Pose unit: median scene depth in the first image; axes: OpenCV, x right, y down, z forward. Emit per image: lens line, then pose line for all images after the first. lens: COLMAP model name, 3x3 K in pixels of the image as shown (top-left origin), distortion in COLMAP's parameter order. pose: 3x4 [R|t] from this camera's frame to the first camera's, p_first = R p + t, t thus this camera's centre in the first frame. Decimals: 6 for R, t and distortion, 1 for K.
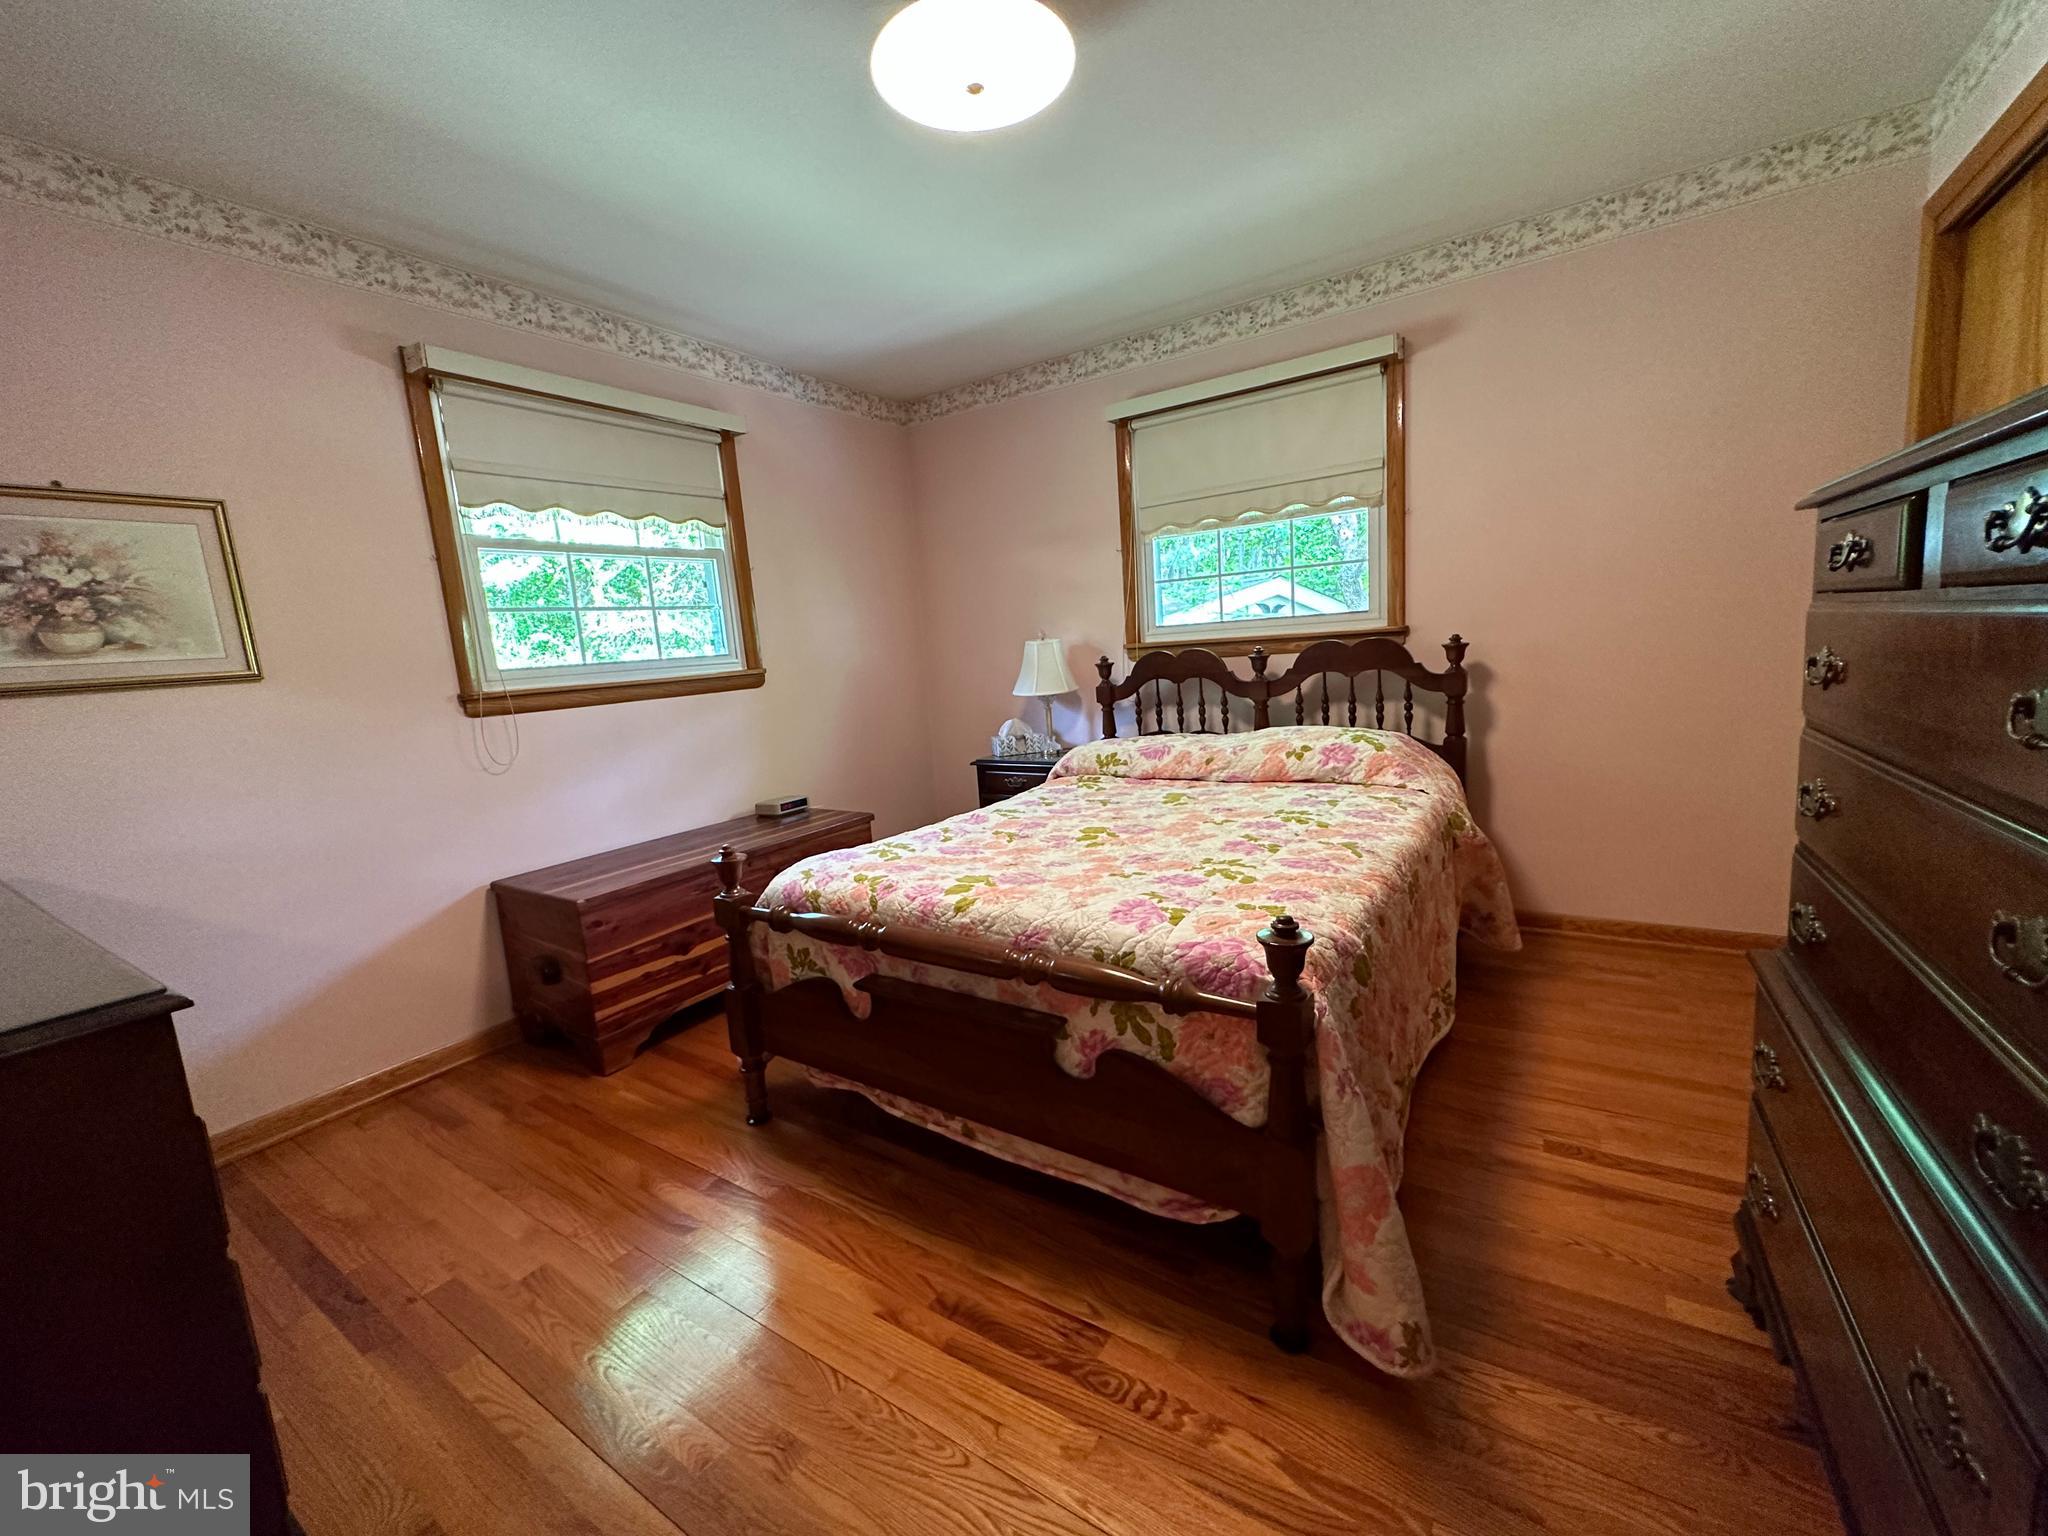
lens RADIAL K [[821.0, 0, 1024.3], [0, 821.0, 767.0], [0, 0, 1]] dist [-0.001197, -0.000120]
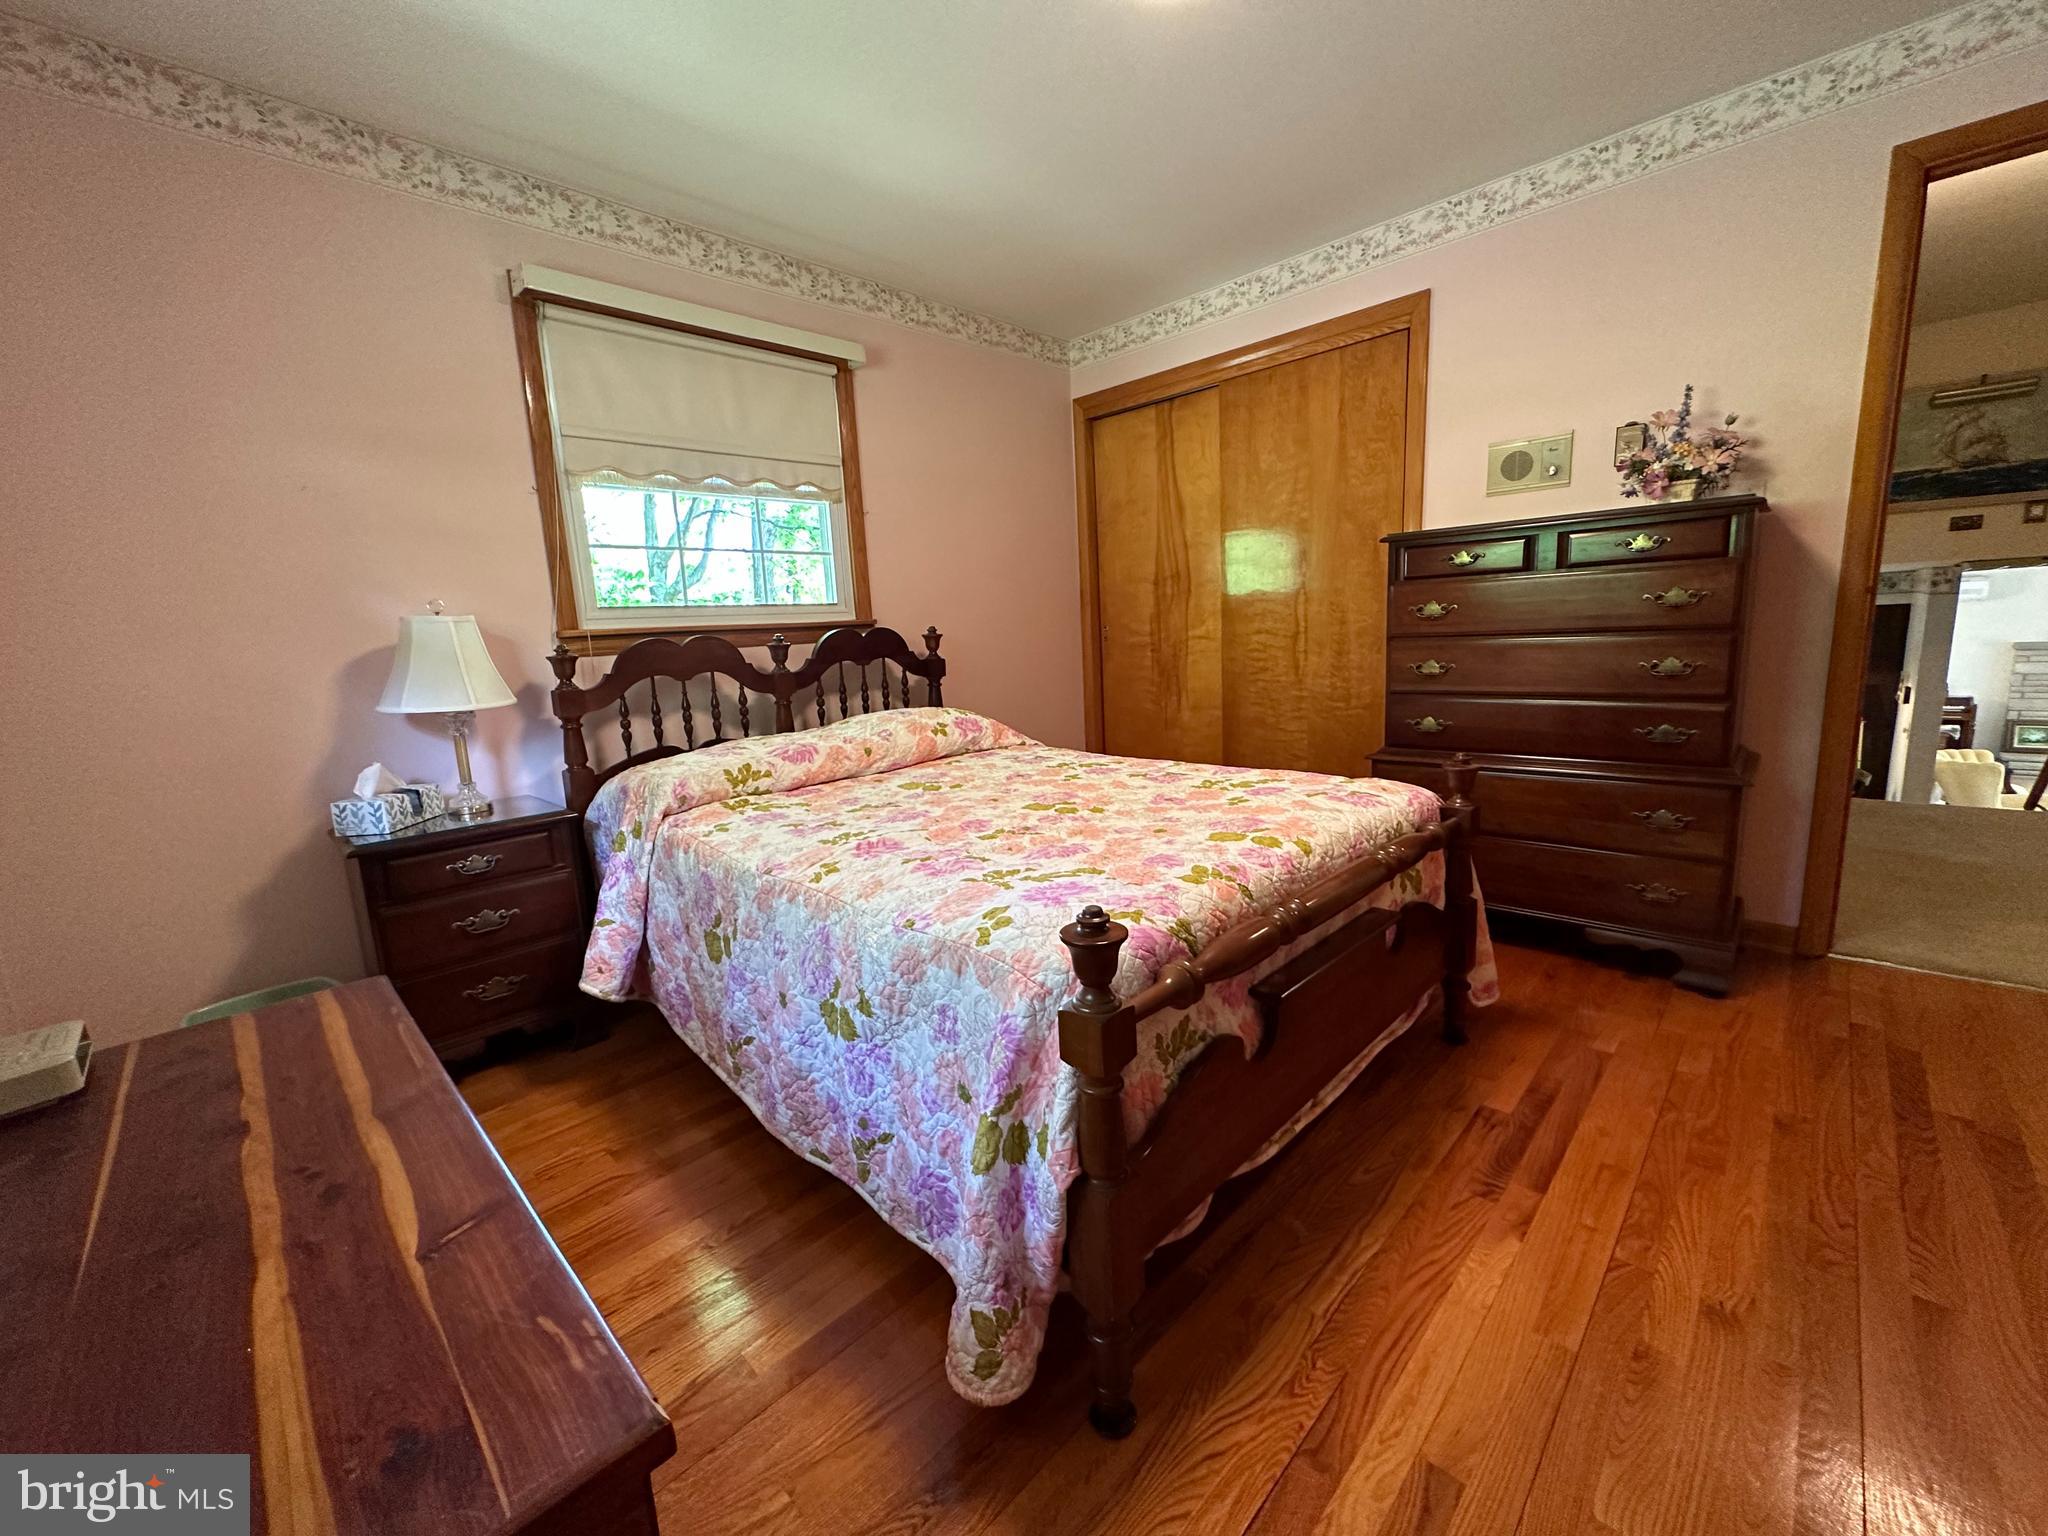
lens RADIAL K [[821.0, 0, 1027.6], [0, 821.0, 761.9], [0, 0, 1]] dist [-0.001197, -0.000120]
pose [[0.195648, -0.098592, 0.975706, -0.569641], [0.180829, 0.981500, 0.062918, -0.020087], [-0.963858, 0.164126, 0.209856, 0.615407]]
